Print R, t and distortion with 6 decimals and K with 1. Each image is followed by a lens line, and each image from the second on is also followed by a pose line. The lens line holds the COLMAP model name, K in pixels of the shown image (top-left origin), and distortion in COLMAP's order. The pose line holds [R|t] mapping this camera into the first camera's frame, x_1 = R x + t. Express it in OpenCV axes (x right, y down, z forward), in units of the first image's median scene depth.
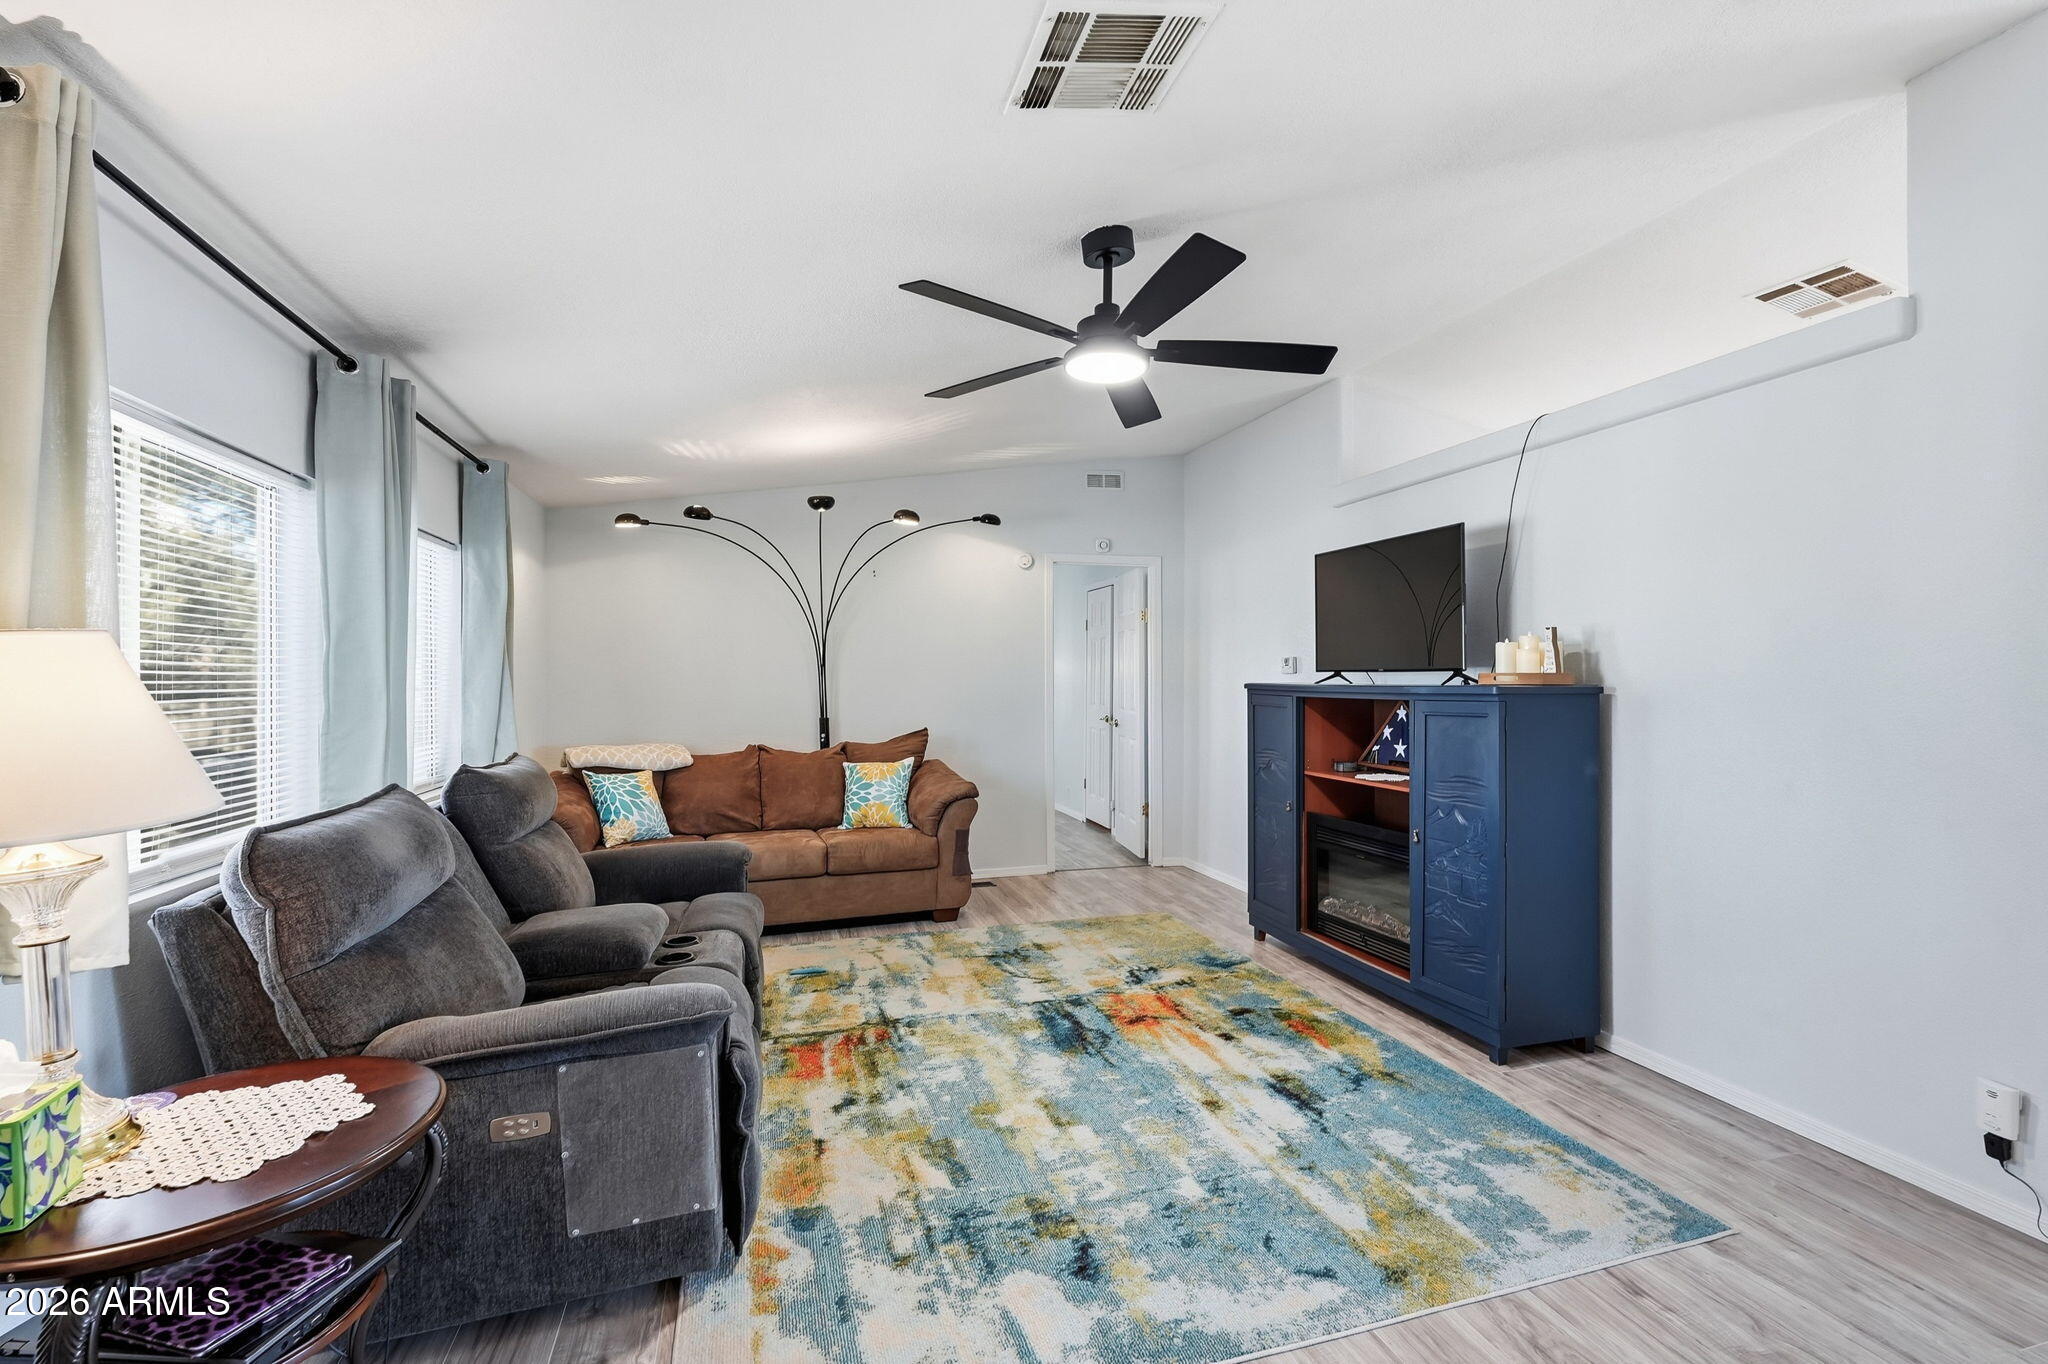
lens RADIAL K [[931.2, 0, 1018.5], [0, 931.2, 688.5], [0, 0, 1]] dist [-0.005723, 0.003919]
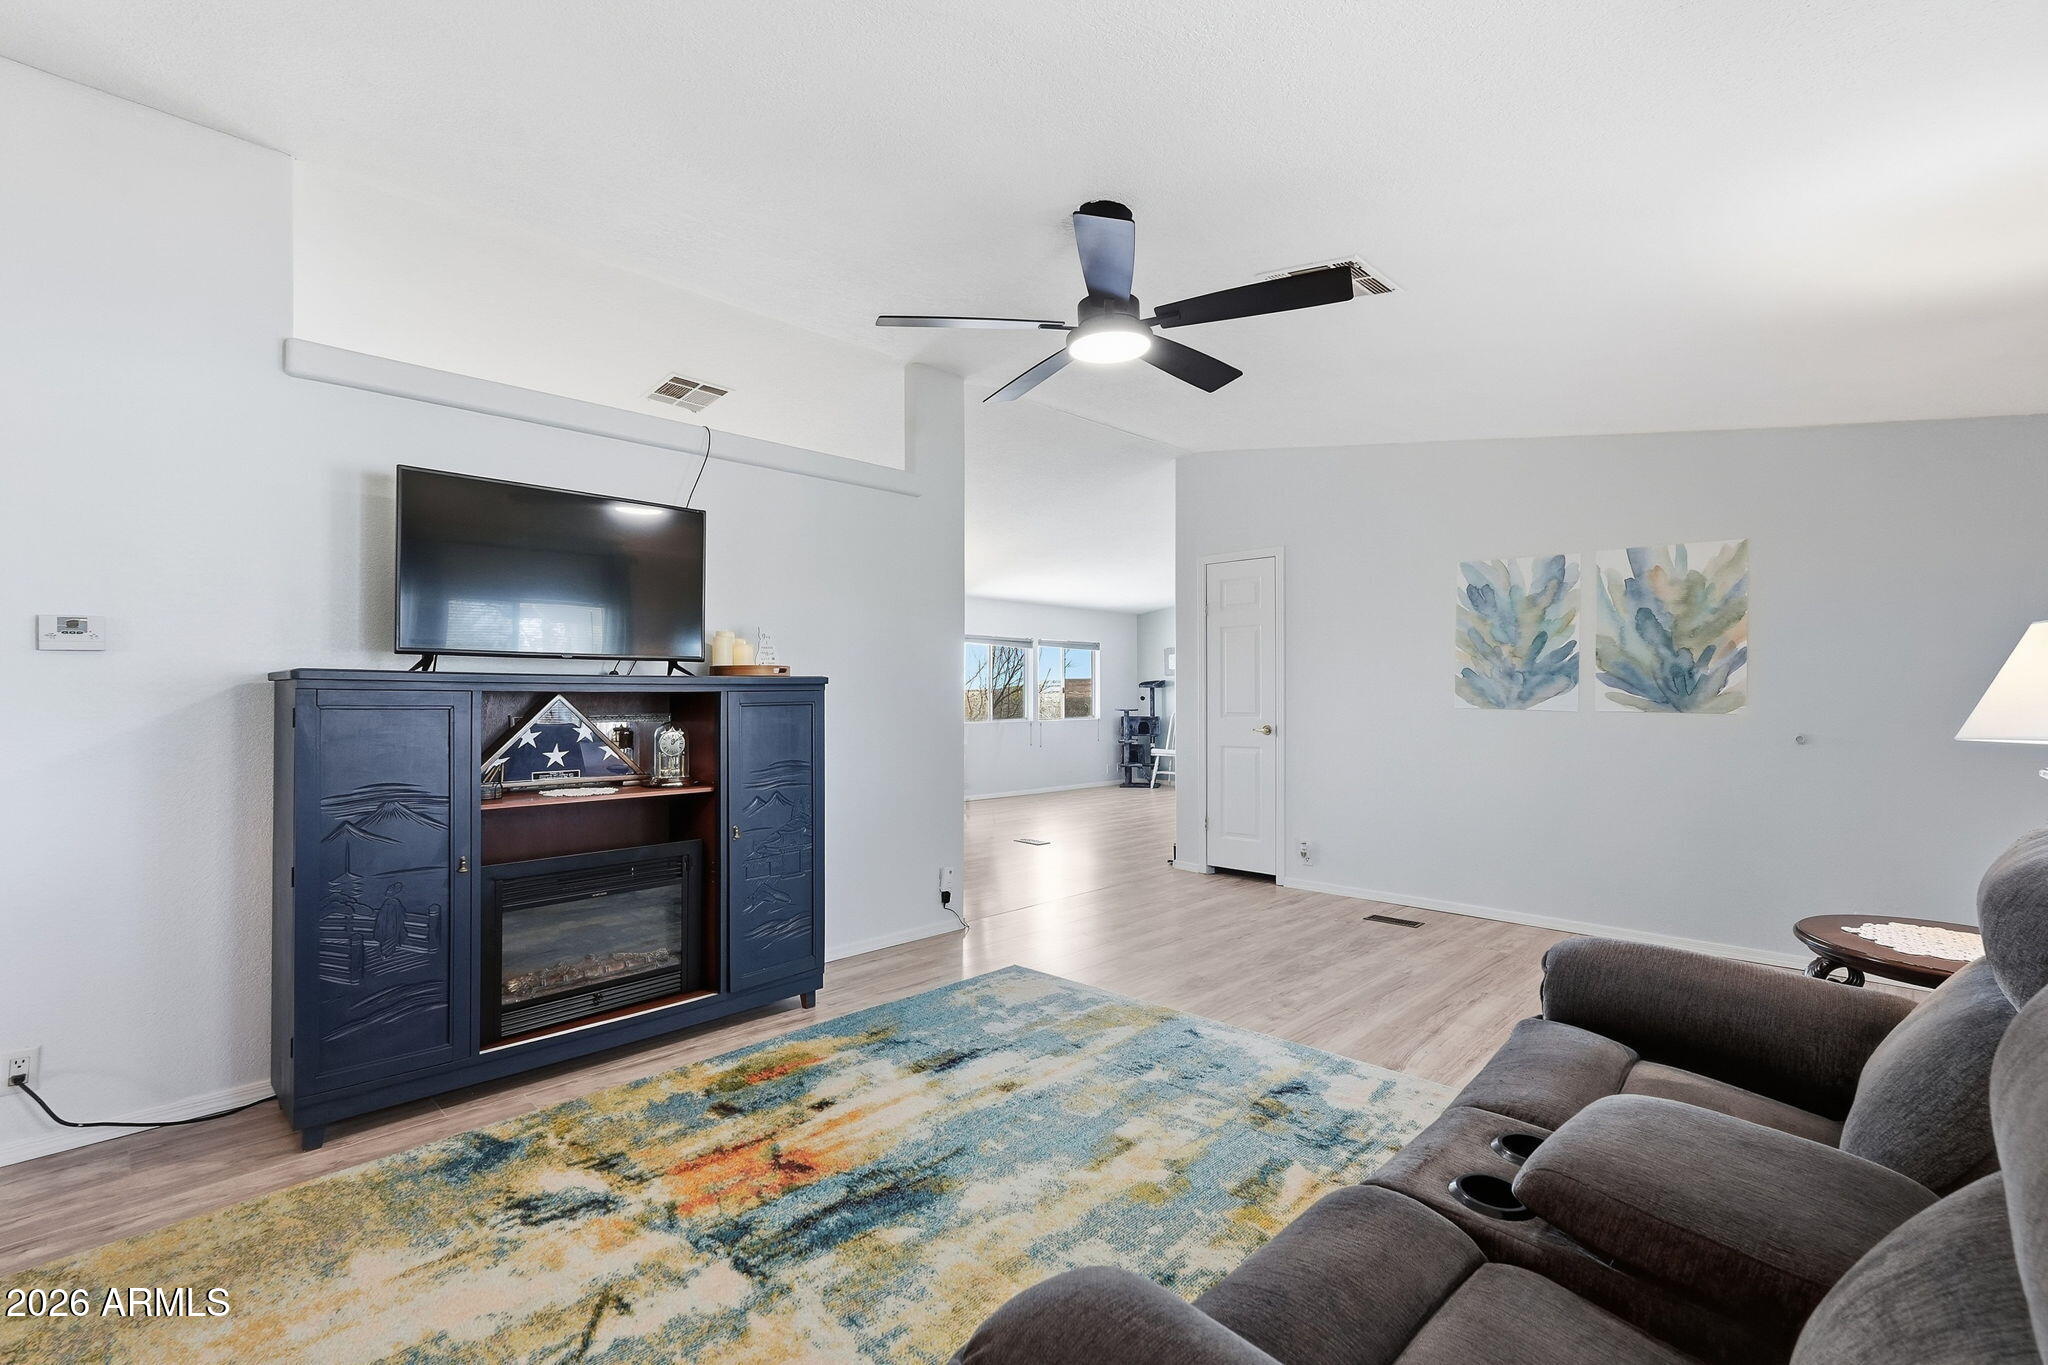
lens RADIAL K [[931.2, 0, 1034.2], [0, 931.2, 684.5], [0, 0, 1]] dist [-0.005723, 0.003919]
pose [[-0.516261, 0.008001, 0.856394, -0.574722], [0.007325, 0.999961, -0.004926, 0.013925], [-0.856400, 0.003729, -0.516300, 1.275041]]
